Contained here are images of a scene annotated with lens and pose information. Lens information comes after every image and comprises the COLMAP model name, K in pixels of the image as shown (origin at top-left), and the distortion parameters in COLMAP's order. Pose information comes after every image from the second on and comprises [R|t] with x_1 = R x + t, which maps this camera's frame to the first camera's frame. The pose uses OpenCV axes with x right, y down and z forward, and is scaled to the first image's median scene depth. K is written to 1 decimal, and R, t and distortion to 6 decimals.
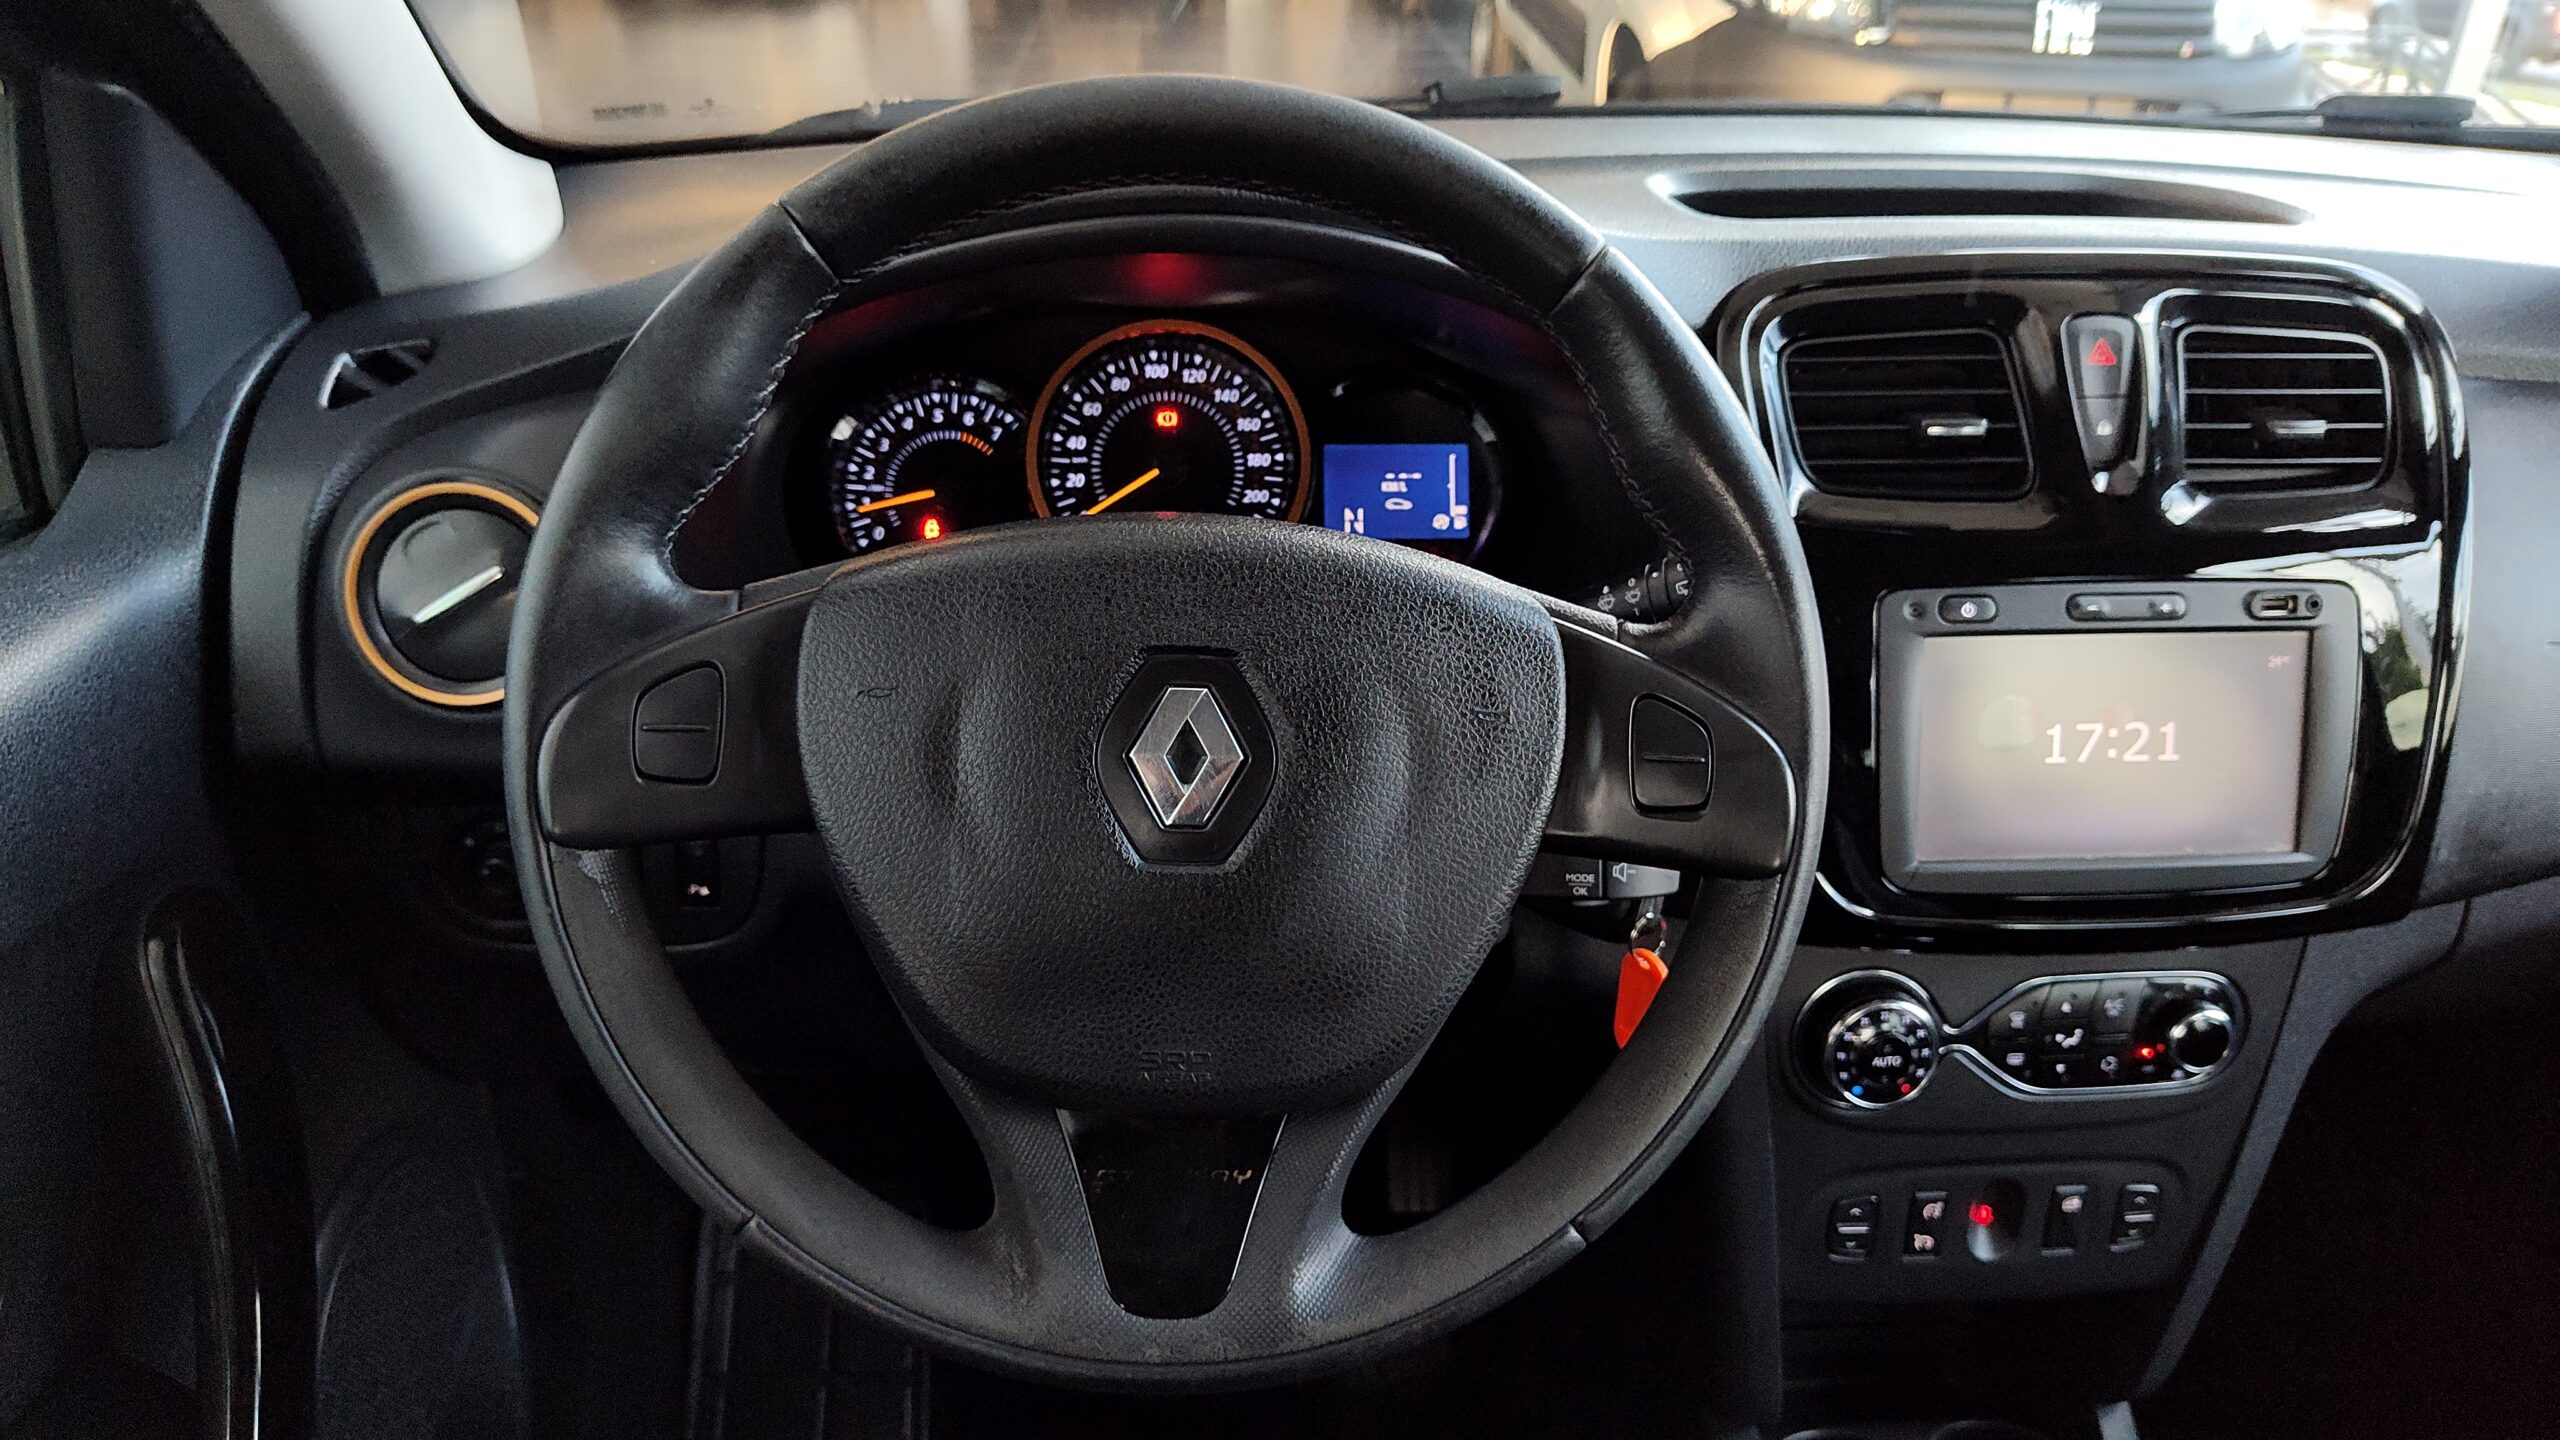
lens RADIAL K [[1808.6, 0, 1280.0], [0, 1808.6, 720.0], [0, 0, 1]] dist [-0.004041, -0.001861]
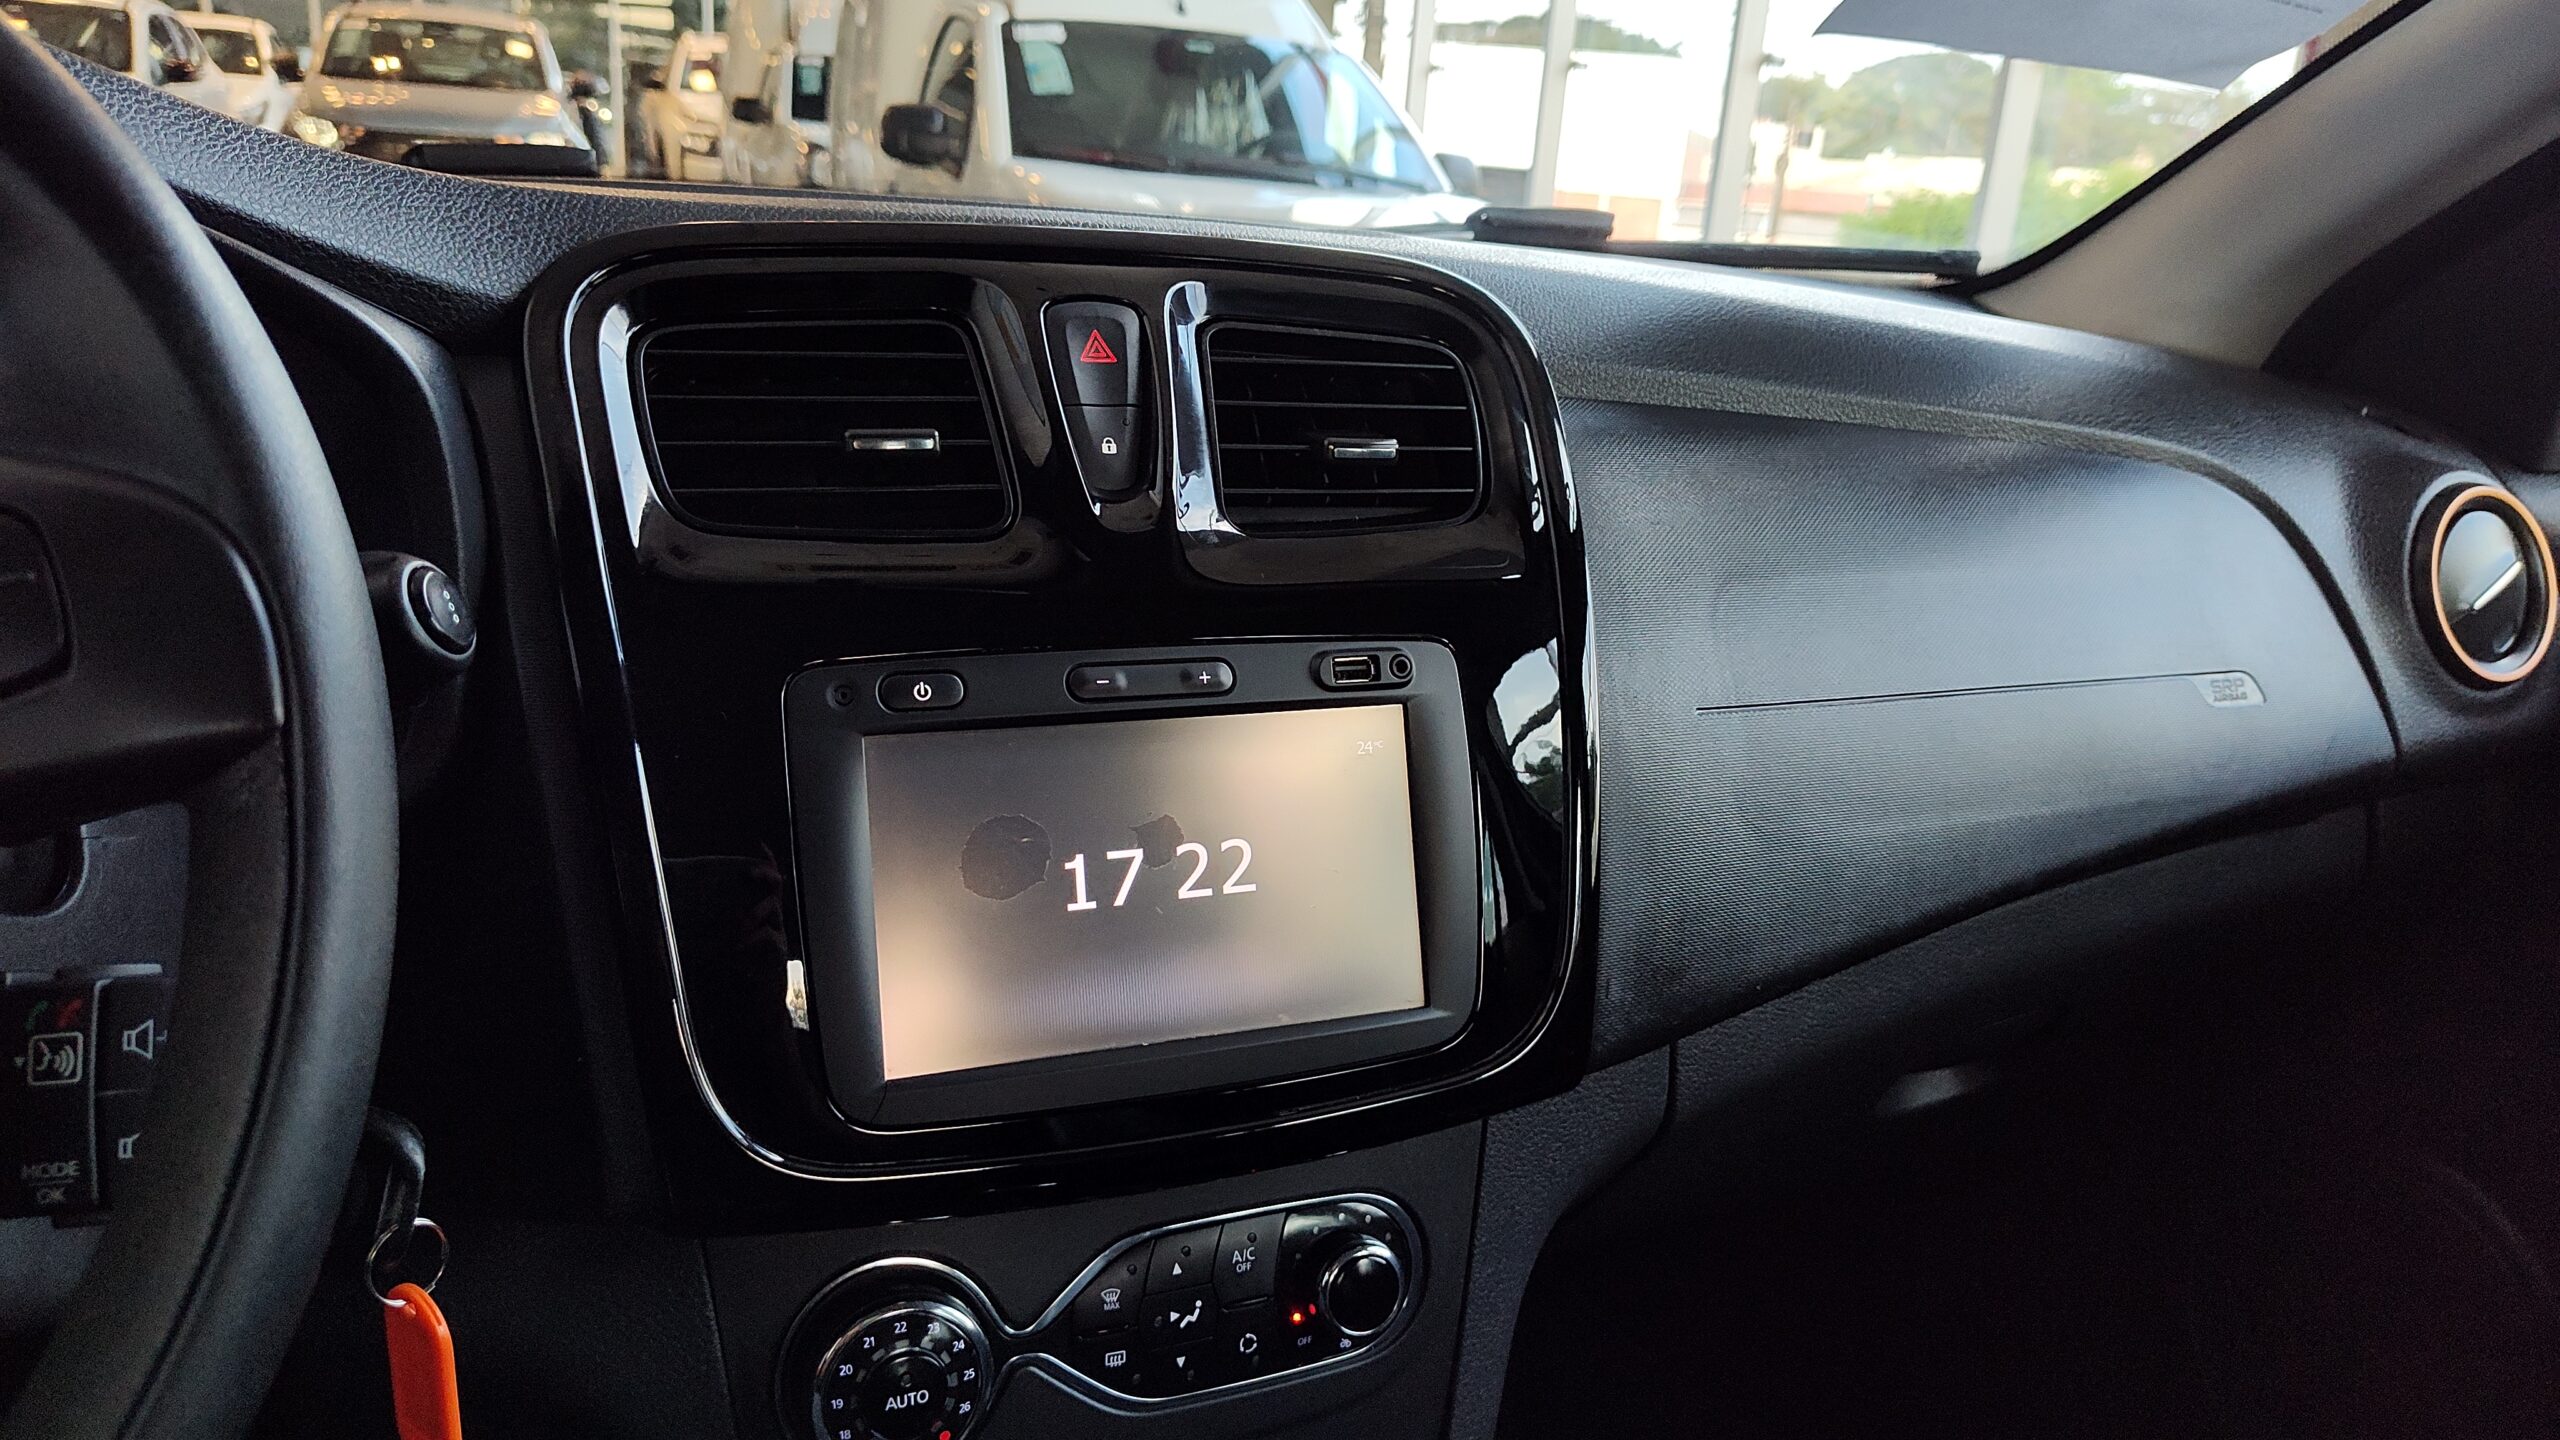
lens RADIAL K [[1732.7, 0, 1280.0], [0, 1732.7, 720.0], [0, 0, 1]] dist [0.051948, -0.000440]
pose [[0.948672, -0.051815, 0.311988, 0.266679], [0.104215, 0.982607, -0.153698, 0.055726], [-0.298597, 0.178323, 0.937572, 0.306880]]
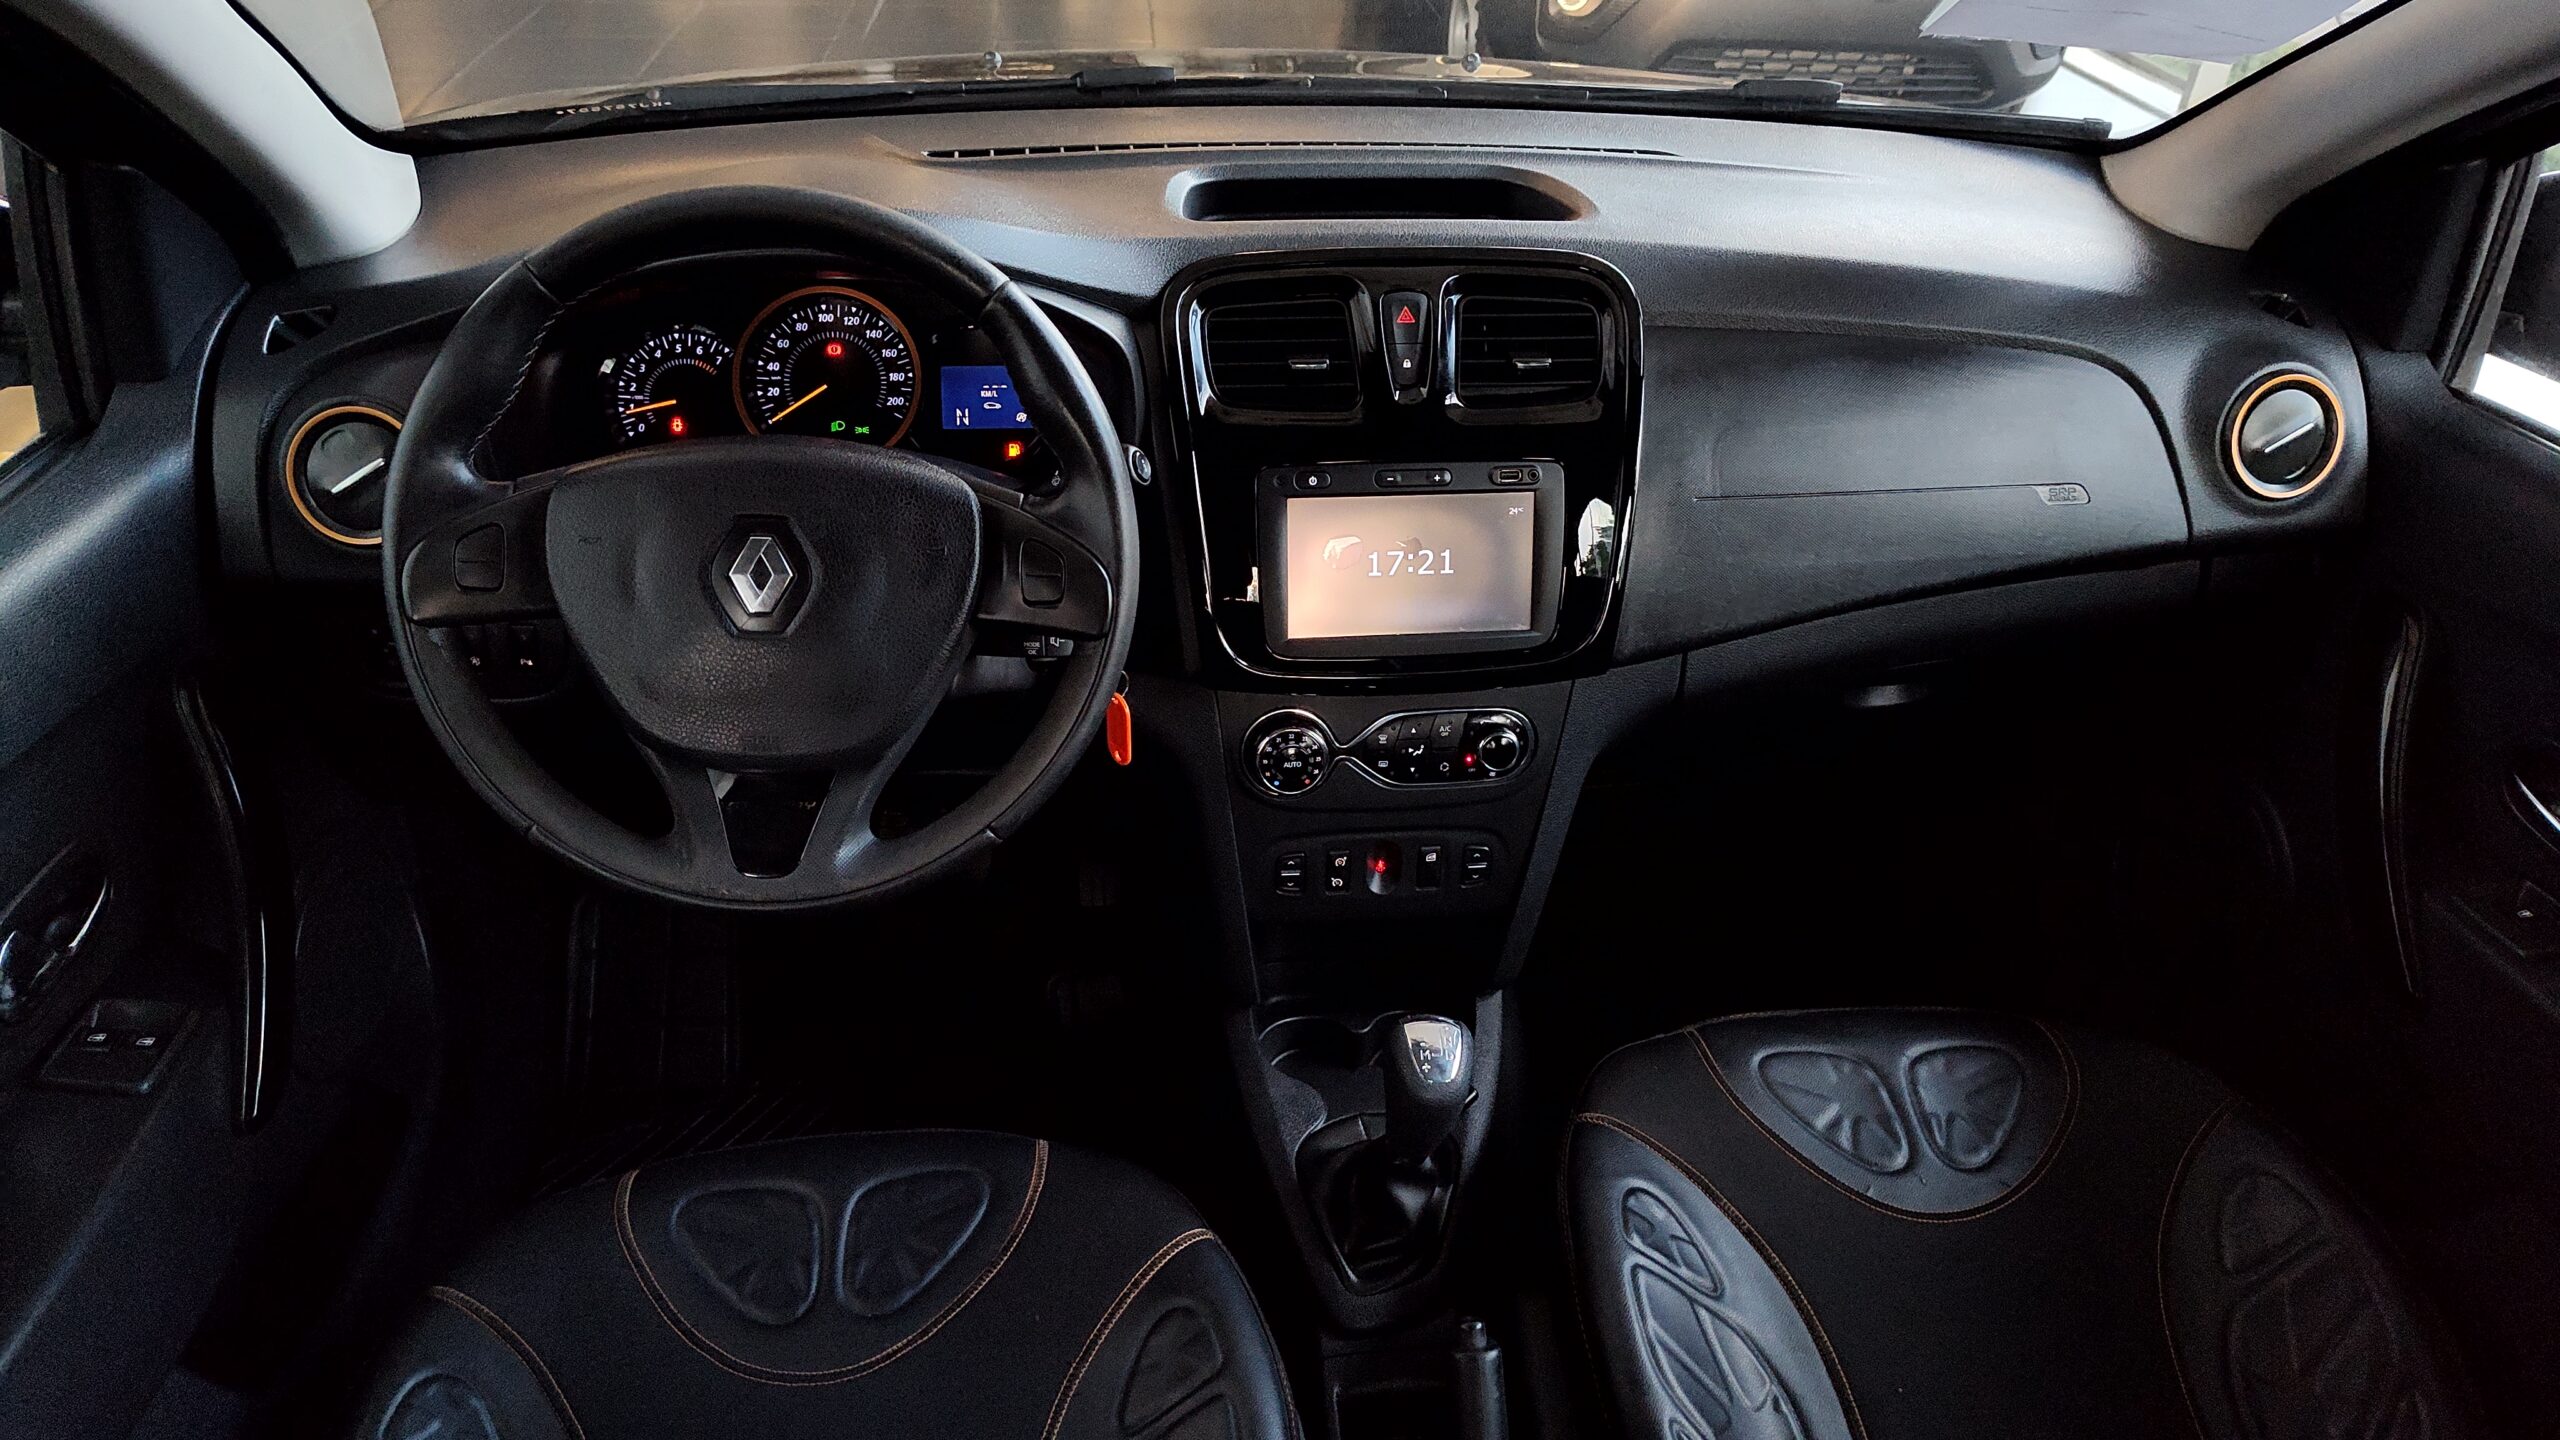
lens RADIAL K [[1744.0, 0, 1267.8], [0, 1744.0, 708.9], [0, 0, 1]] dist [0.003483, 0.000904]
pose [[0.999416, -0.007347, 0.033385, 0.251775], [0.004051, 0.995205, 0.097727, -0.009160], [-0.033942, -0.097535, 0.994653, -0.495961]]
